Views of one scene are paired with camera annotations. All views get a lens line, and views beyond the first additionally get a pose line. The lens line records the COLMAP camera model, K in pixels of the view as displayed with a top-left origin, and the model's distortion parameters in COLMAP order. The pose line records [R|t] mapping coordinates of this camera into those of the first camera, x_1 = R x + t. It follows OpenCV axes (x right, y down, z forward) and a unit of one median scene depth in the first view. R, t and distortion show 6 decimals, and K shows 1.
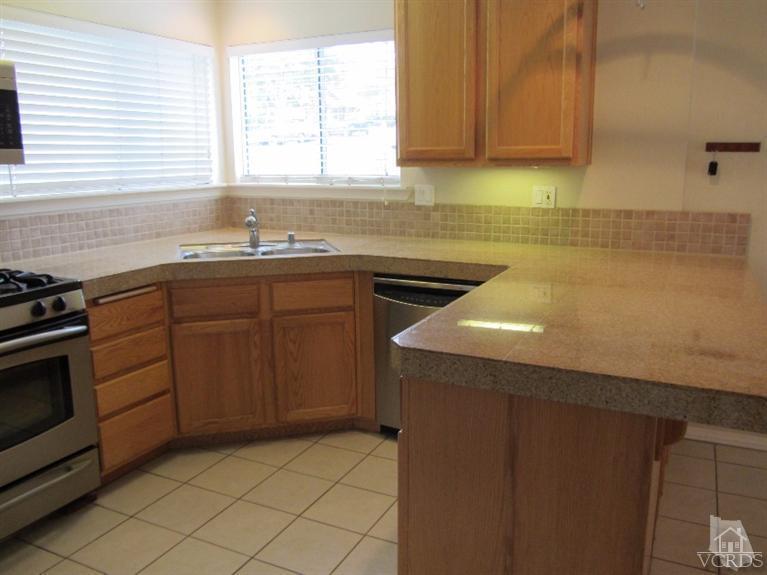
lens RADIAL K [[631.6, 0, 380.0], [0, 631.6, 281.1], [0, 0, 1]] dist [-0.045279, 0.021038]
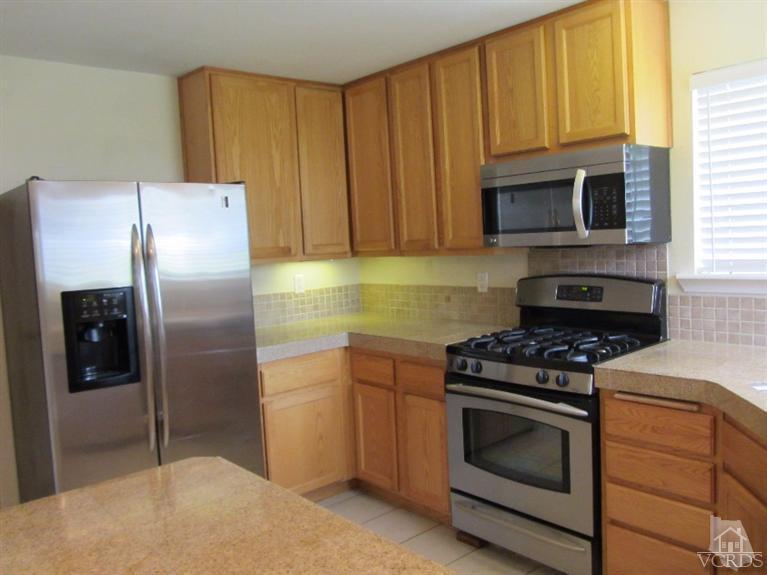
lens RADIAL K [[631.6, 0, 387.1], [0, 631.6, 284.9], [0, 0, 1]] dist [-0.045279, 0.021038]
pose [[-0.371715, 0.094604, -0.923514, 0.445405], [-0.128249, 0.980023, 0.152013, -0.195772], [0.919446, 0.174946, -0.352156, 0.877618]]
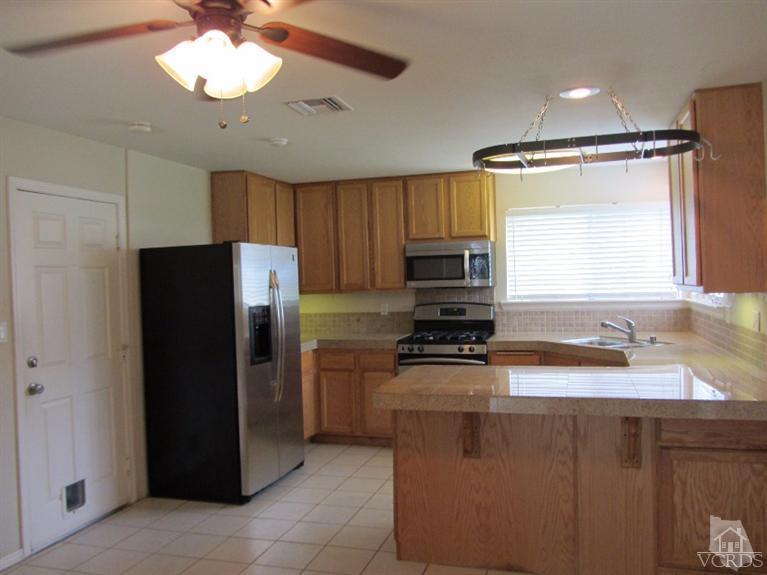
lens RADIAL K [[631.6, 0, 387.1], [0, 631.6, 280.9], [0, 0, 1]] dist [-0.045279, 0.021038]
pose [[0.171012, 0.005472, -0.985254, 1.337229], [-0.165991, 0.985851, -0.023336, -0.080891], [0.971186, 0.167534, 0.169501, 0.237279]]
